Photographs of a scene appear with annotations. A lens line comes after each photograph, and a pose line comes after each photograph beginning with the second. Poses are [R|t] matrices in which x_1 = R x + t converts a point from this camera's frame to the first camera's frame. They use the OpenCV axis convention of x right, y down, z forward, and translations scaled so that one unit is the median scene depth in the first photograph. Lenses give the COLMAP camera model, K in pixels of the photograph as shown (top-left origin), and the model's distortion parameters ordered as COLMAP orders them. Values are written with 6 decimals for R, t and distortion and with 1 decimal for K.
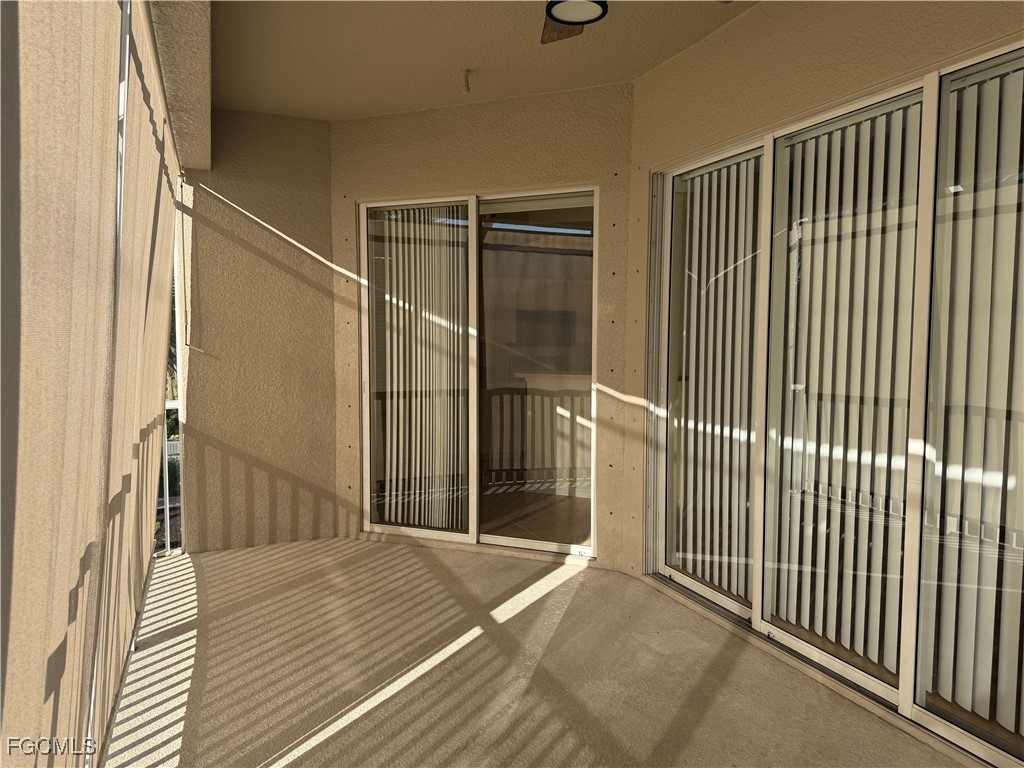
lens RADIAL K [[721.8, 0, 512.0], [0, 721.8, 384.0], [0, 0, 1]] dist [0.108120, -0.136808]
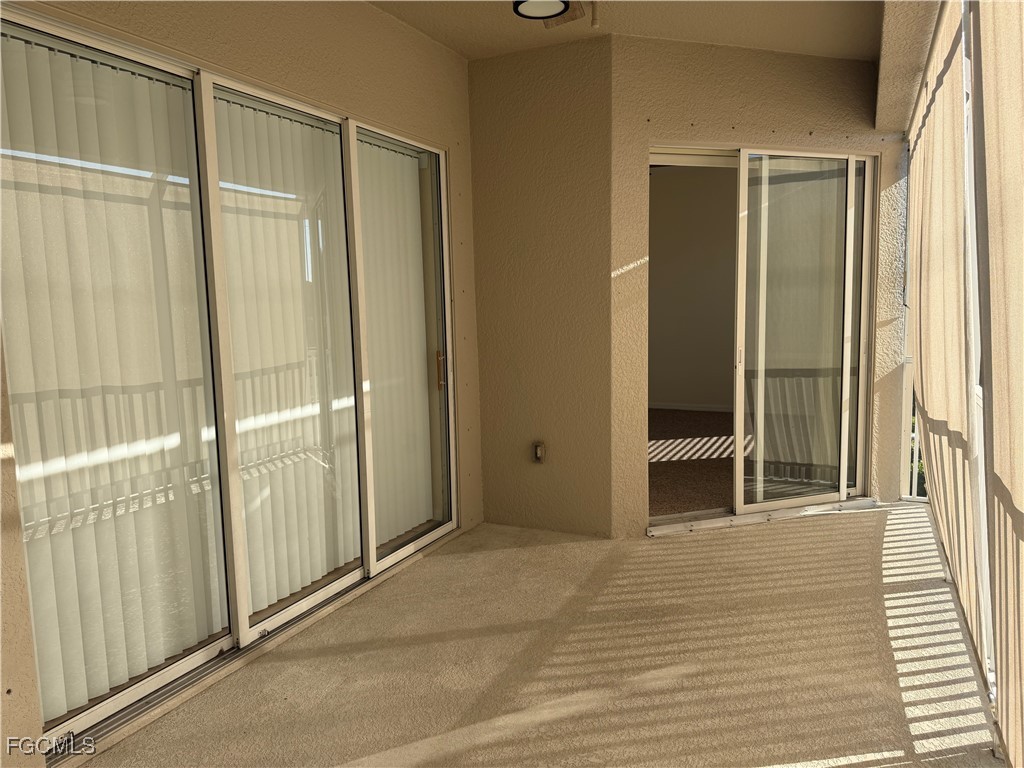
lens RADIAL K [[721.8, 0, 512.0], [0, 721.8, 384.0], [0, 0, 1]] dist [0.108120, -0.136808]
pose [[-0.670341, -0.070840, 0.738664, -0.651381], [0.068627, 0.985249, 0.156767, -0.120328], [-0.738873, 0.155779, -0.655591, 1.621038]]
